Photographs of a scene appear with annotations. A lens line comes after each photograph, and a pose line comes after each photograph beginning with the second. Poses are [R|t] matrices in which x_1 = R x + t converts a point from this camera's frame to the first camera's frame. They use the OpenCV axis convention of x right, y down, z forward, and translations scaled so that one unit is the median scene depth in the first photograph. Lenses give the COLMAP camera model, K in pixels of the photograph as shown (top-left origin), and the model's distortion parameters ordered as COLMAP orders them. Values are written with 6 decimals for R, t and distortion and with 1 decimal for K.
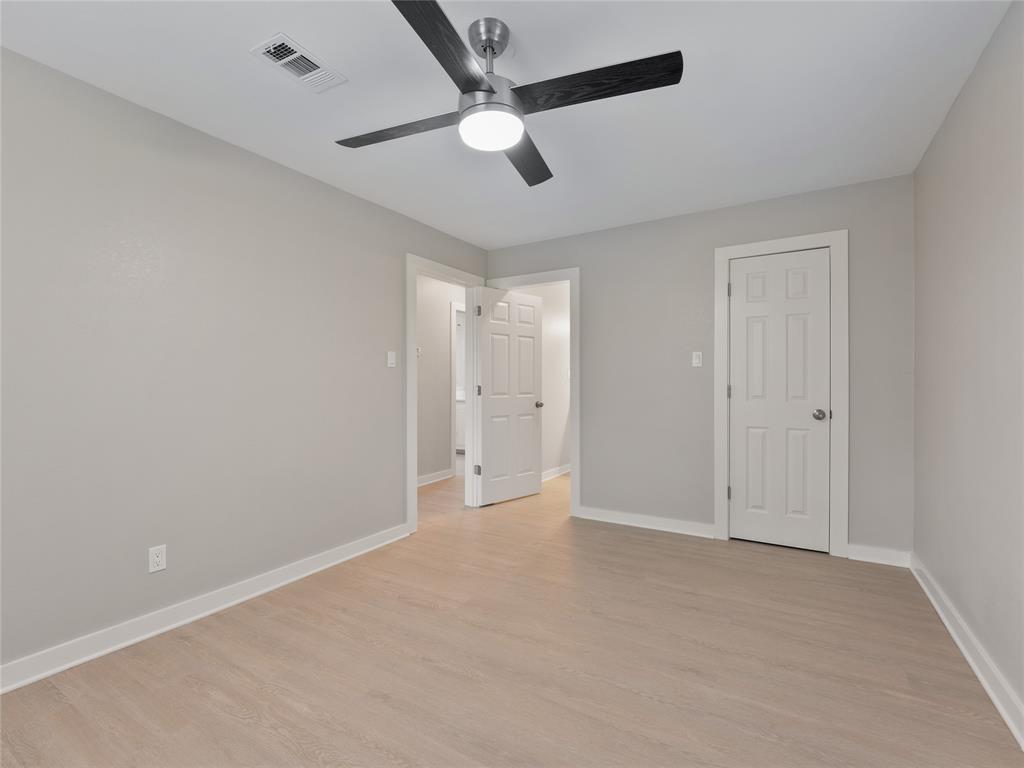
lens RADIAL K [[461.4, 0, 511.1], [0, 461.4, 381.9], [0, 0, 1]] dist [-0.012884, -0.000193]
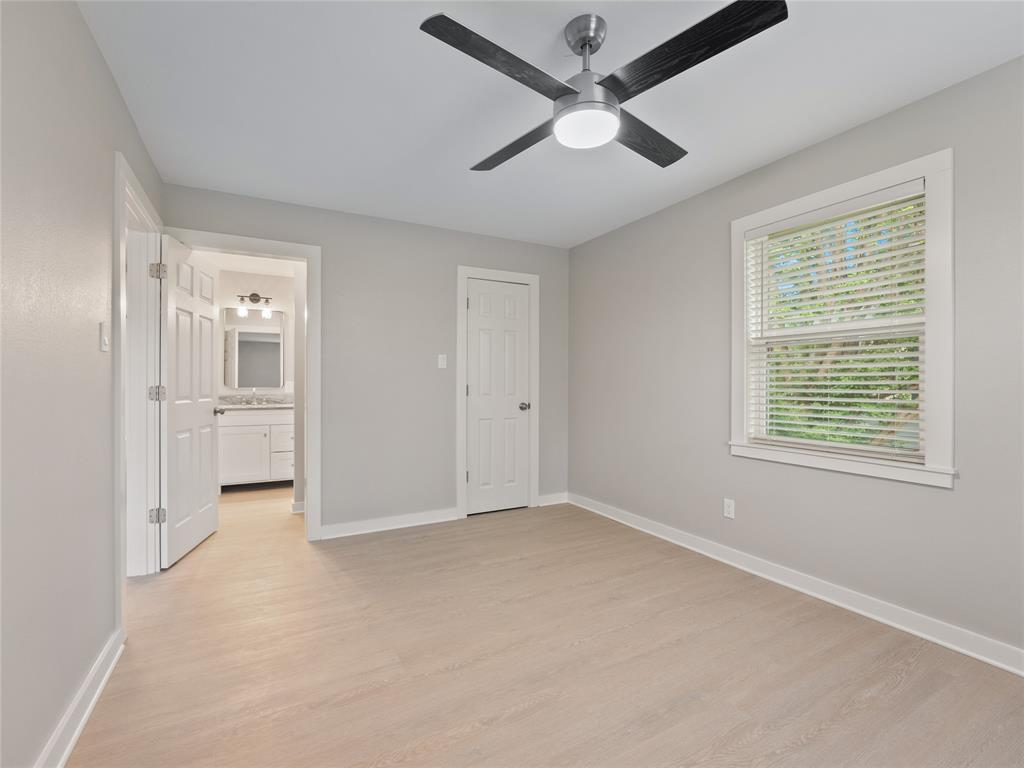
lens RADIAL K [[461.4, 0, 511.1], [0, 461.4, 381.9], [0, 0, 1]] dist [-0.012884, -0.000193]
pose [[0.502872, 0.006296, 0.864338, -0.534897], [-0.003750, 0.999980, -0.005103, 0.005961], [-0.864353, -0.000675, 0.502886, 0.345644]]
